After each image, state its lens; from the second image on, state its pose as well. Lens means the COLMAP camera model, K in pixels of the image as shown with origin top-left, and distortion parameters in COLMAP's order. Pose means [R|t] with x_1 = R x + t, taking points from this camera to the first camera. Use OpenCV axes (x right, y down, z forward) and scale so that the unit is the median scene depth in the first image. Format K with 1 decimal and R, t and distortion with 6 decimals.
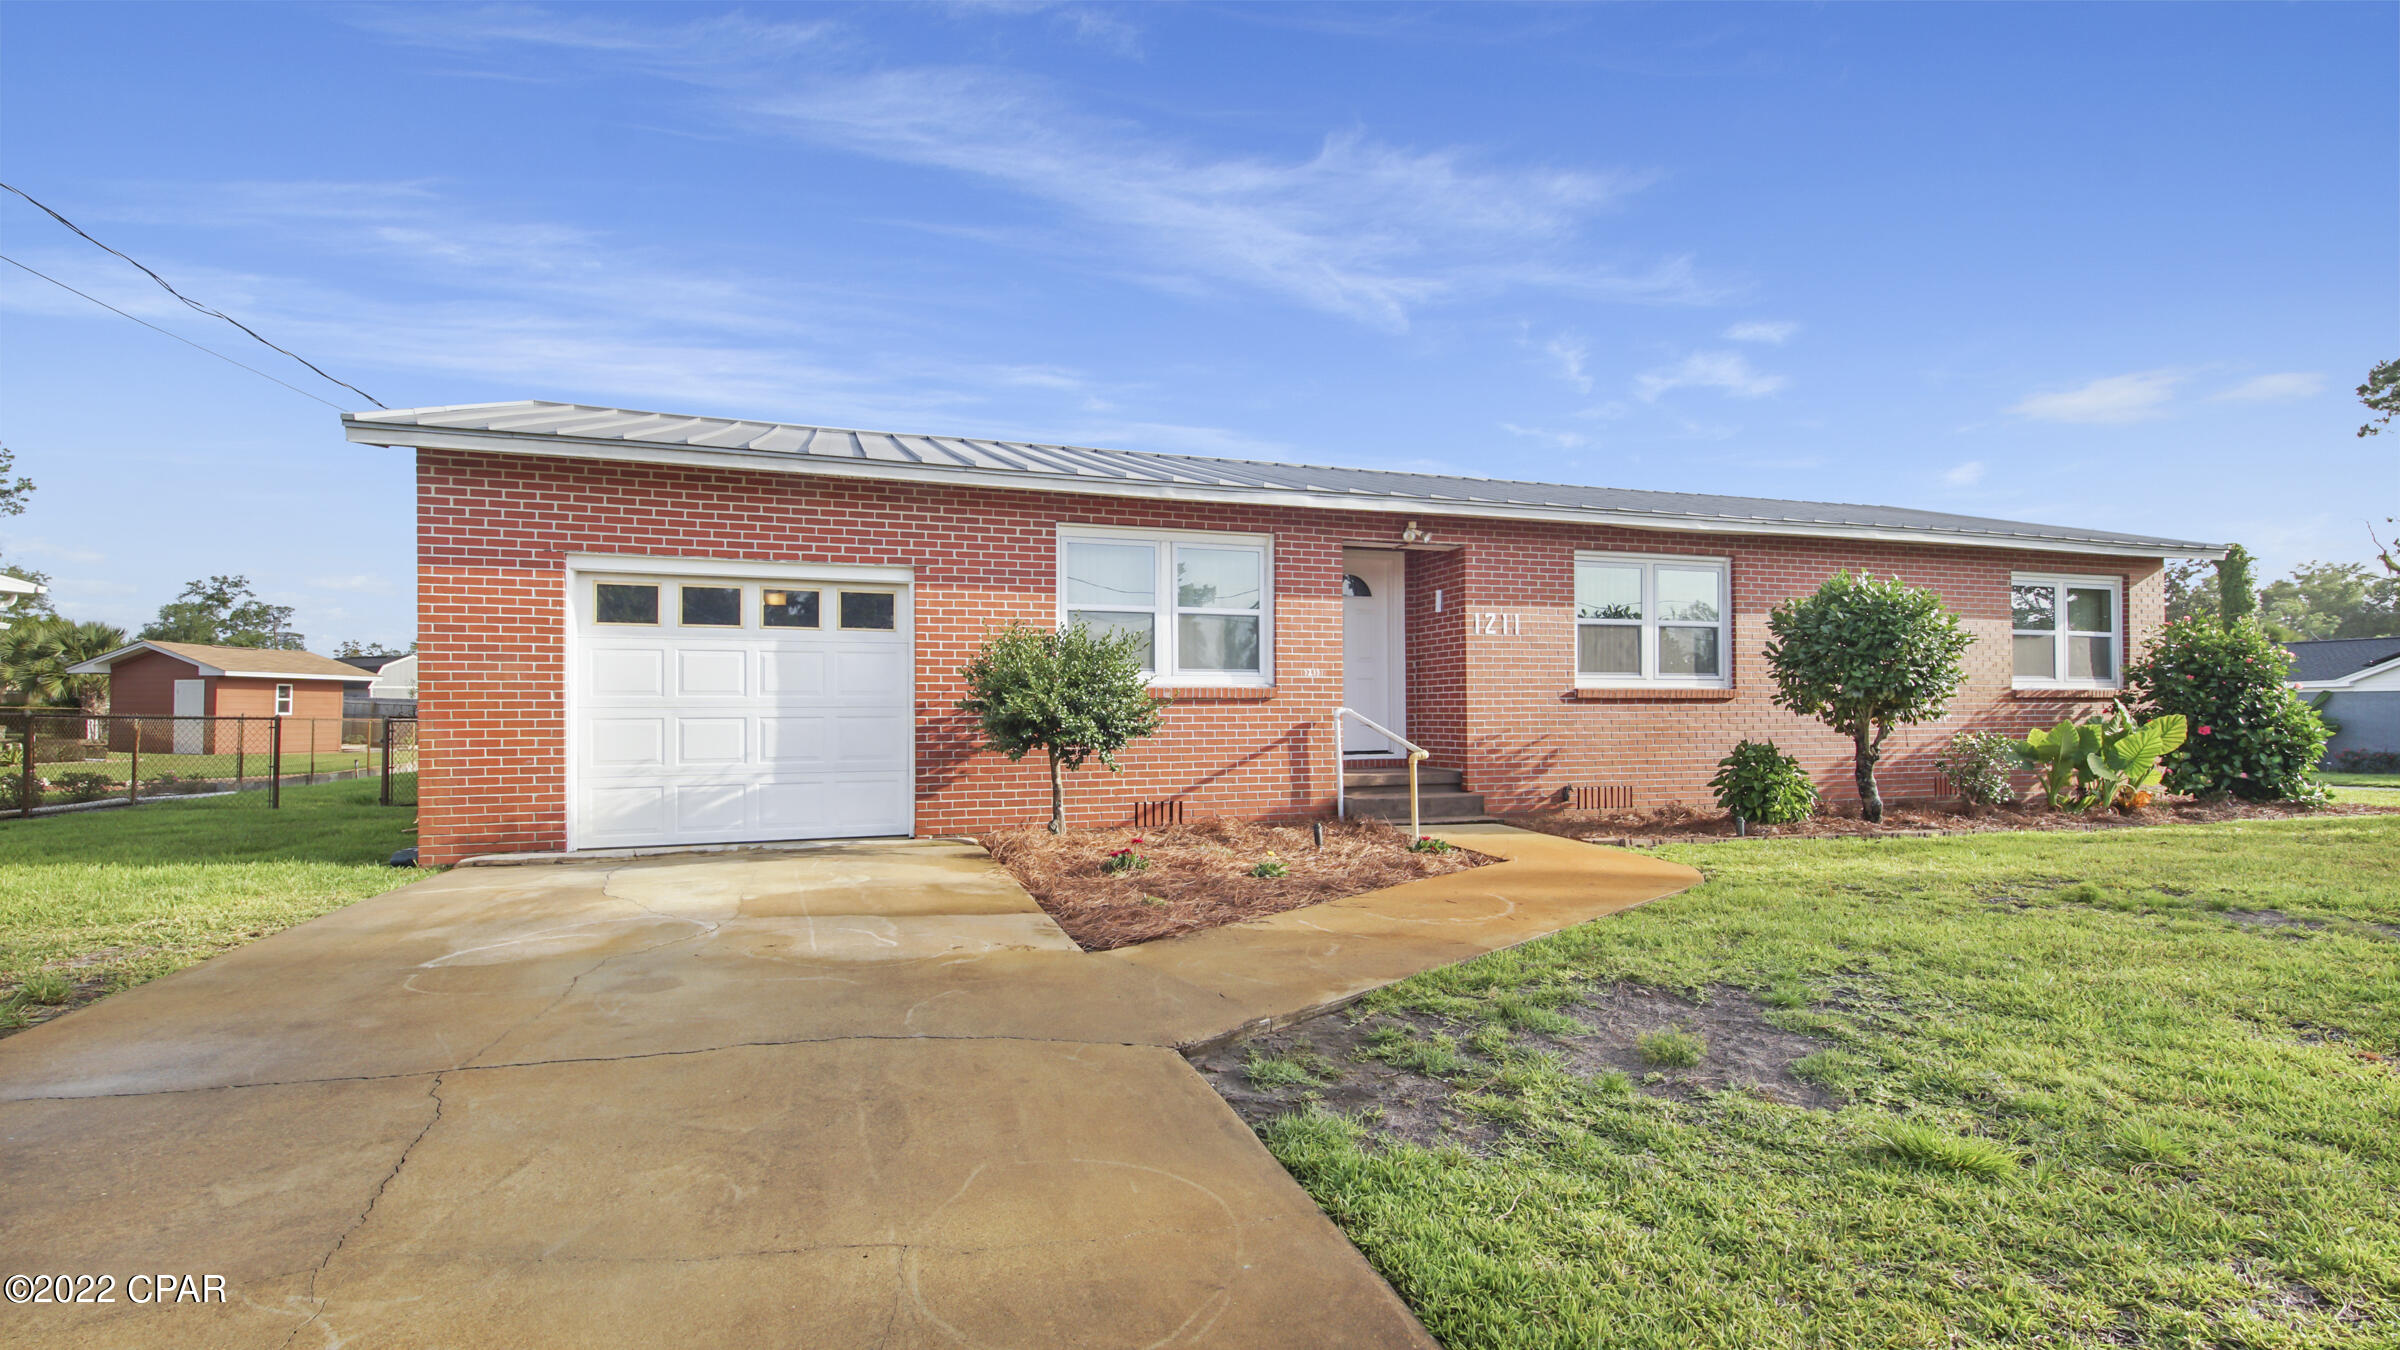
lens RADIAL K [[1127.5, 0, 1212.6], [0, 1127.5, 687.3], [0, 0, 1]] dist [0.017565, -0.008017]
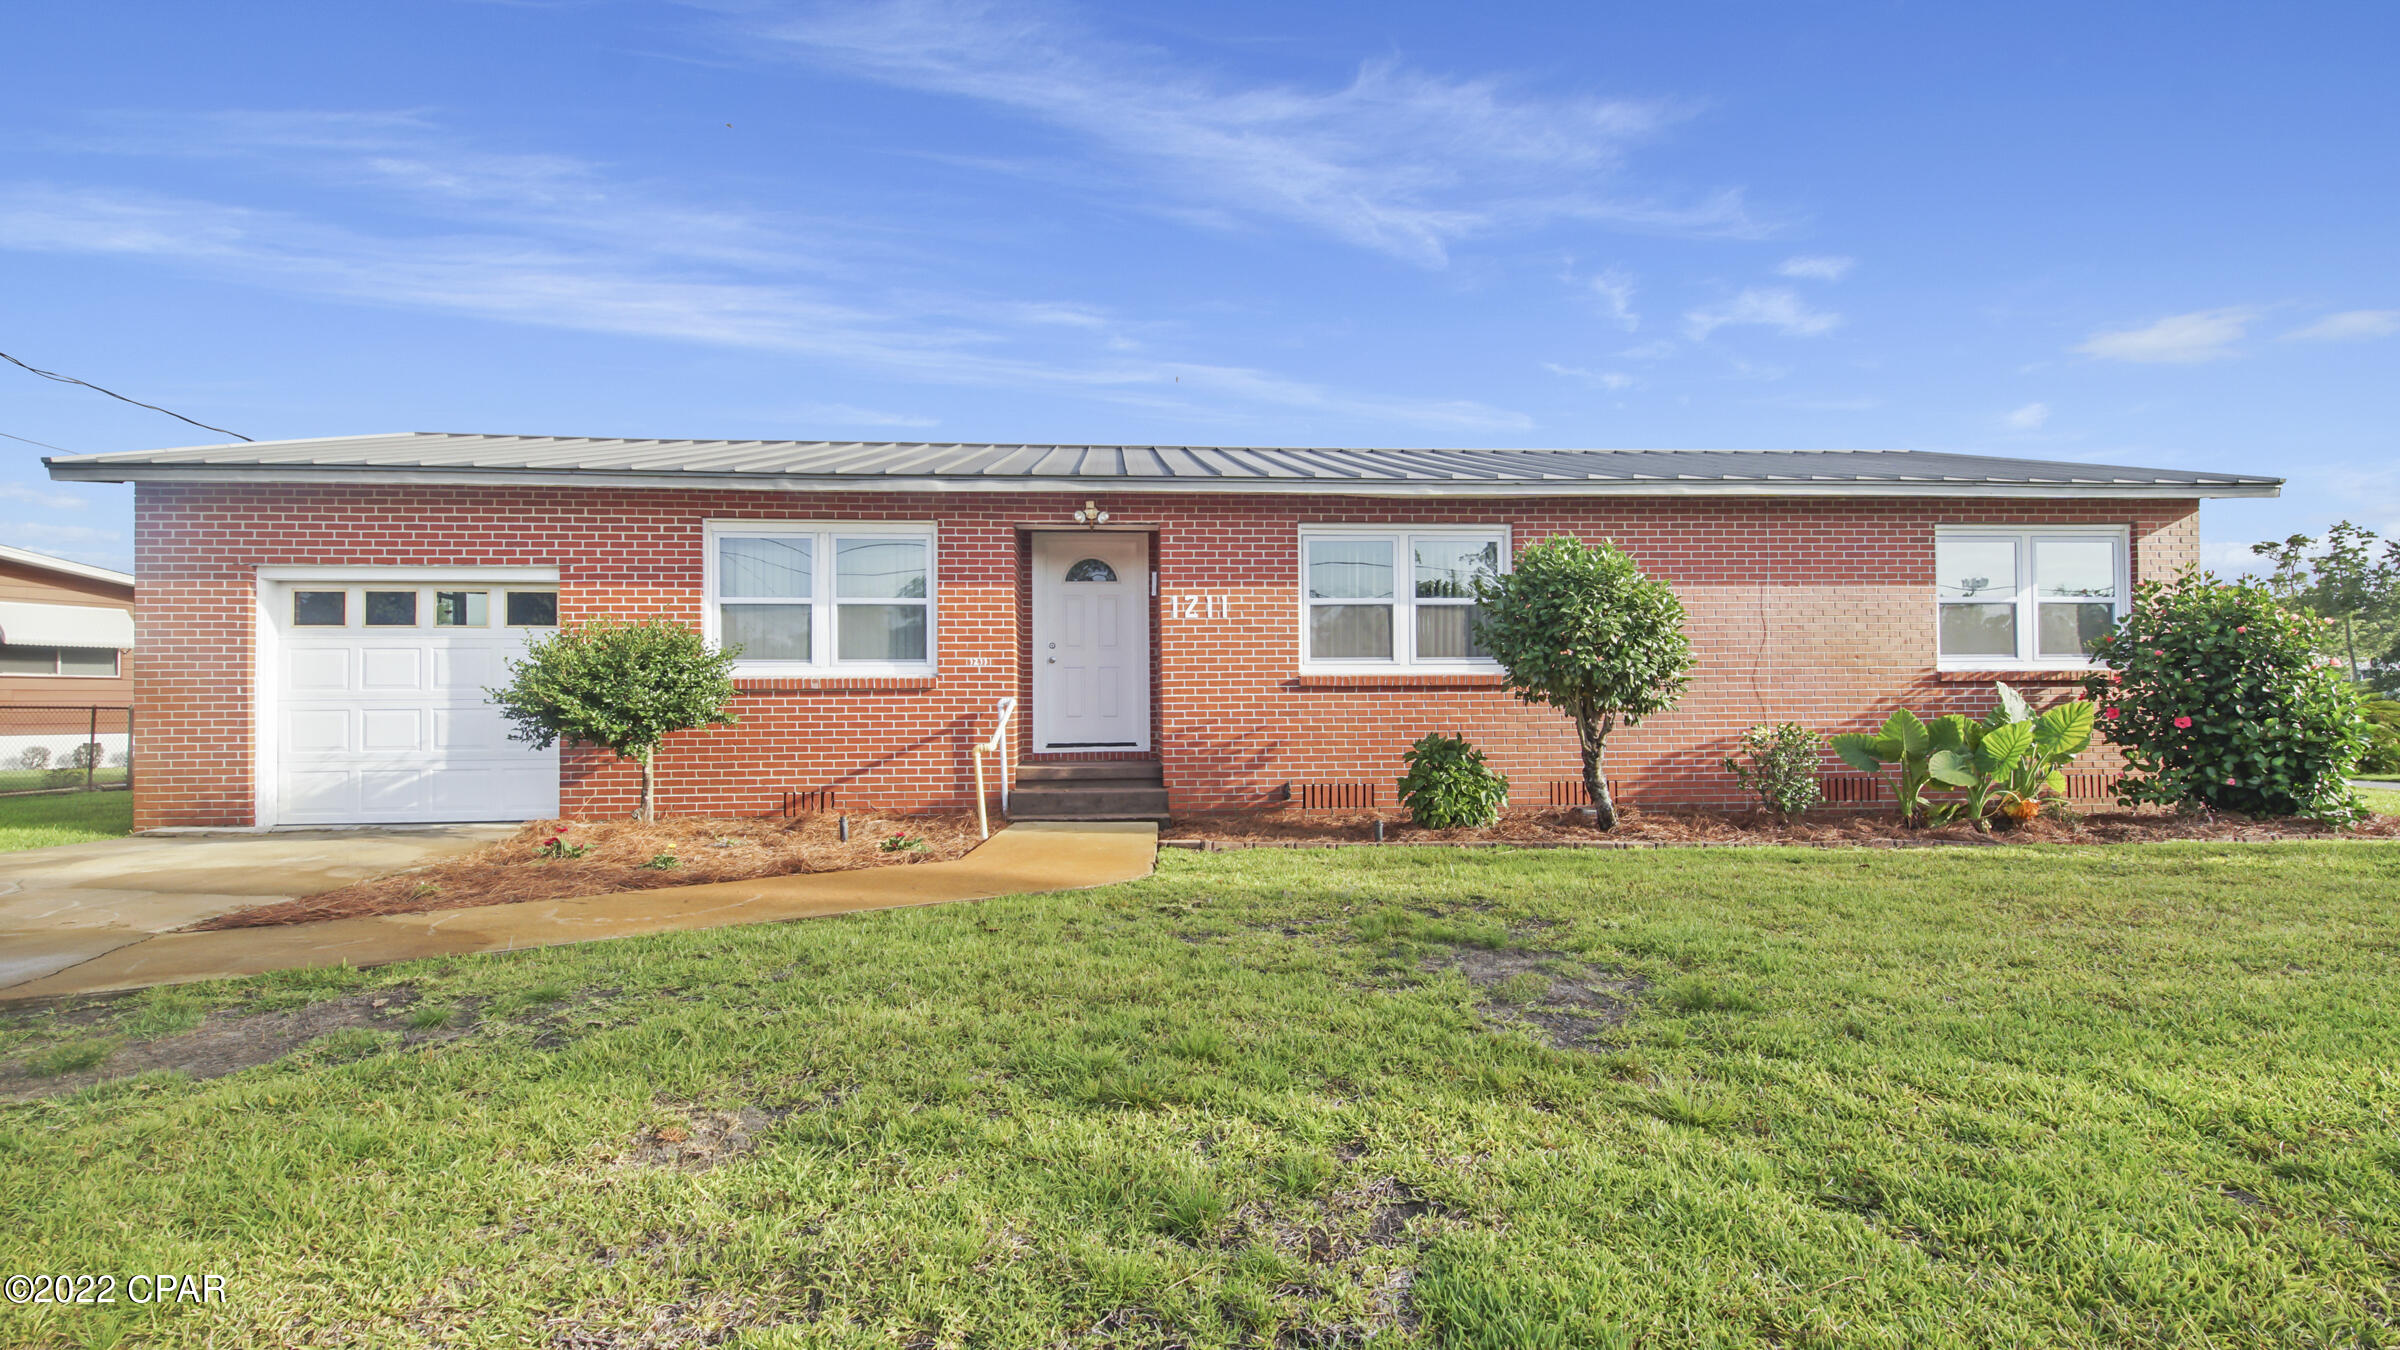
lens RADIAL K [[1066.9, 0, 1222.8], [0, 1066.9, 696.2], [0, 0, 1]] dist [0.004816, -0.001771]
pose [[0.966122, -0.004218, -0.258050, 0.532081], [0.008837, 0.999821, 0.016744, 0.003128], [0.257933, -0.018457, 0.965987, 0.170751]]
